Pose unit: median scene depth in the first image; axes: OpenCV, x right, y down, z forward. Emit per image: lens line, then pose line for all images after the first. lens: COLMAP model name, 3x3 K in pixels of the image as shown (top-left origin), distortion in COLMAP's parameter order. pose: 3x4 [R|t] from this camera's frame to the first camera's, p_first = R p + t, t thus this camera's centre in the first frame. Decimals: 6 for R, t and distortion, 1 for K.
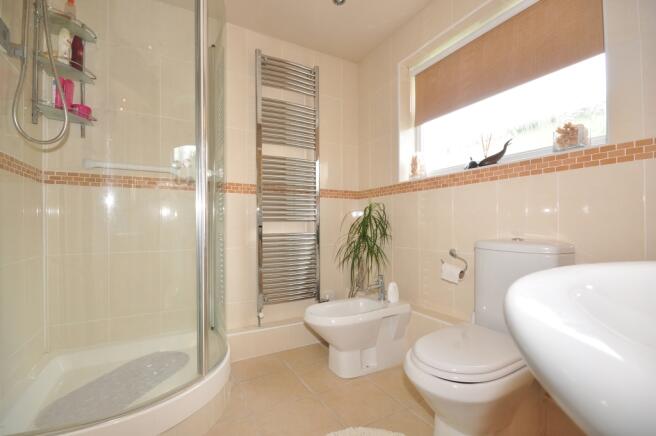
lens RADIAL K [[298.9, 0, 331.1], [0, 298.9, 219.0], [0, 0, 1]] dist [0.004843, -0.001019]
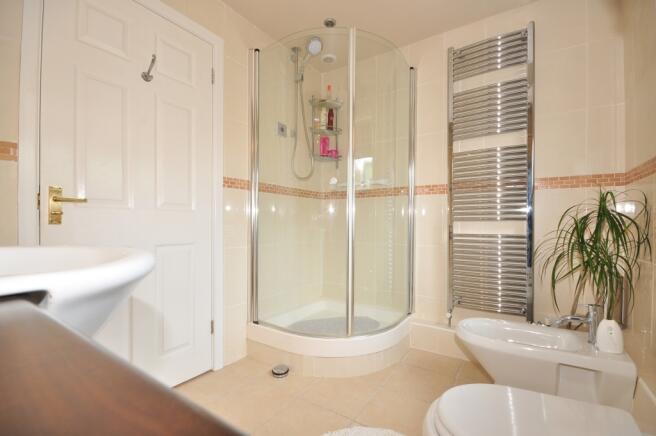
lens RADIAL K [[287.7, 0, 328.8], [0, 287.7, 222.6], [0, 0, 1]] dist [0.000911, -0.005783]
pose [[0.455676, 0.000411, -0.890146, 0.425751], [0.007368, 0.999964, 0.004234, 0.006412], [0.890115, -0.008488, 0.455656, 0.203518]]
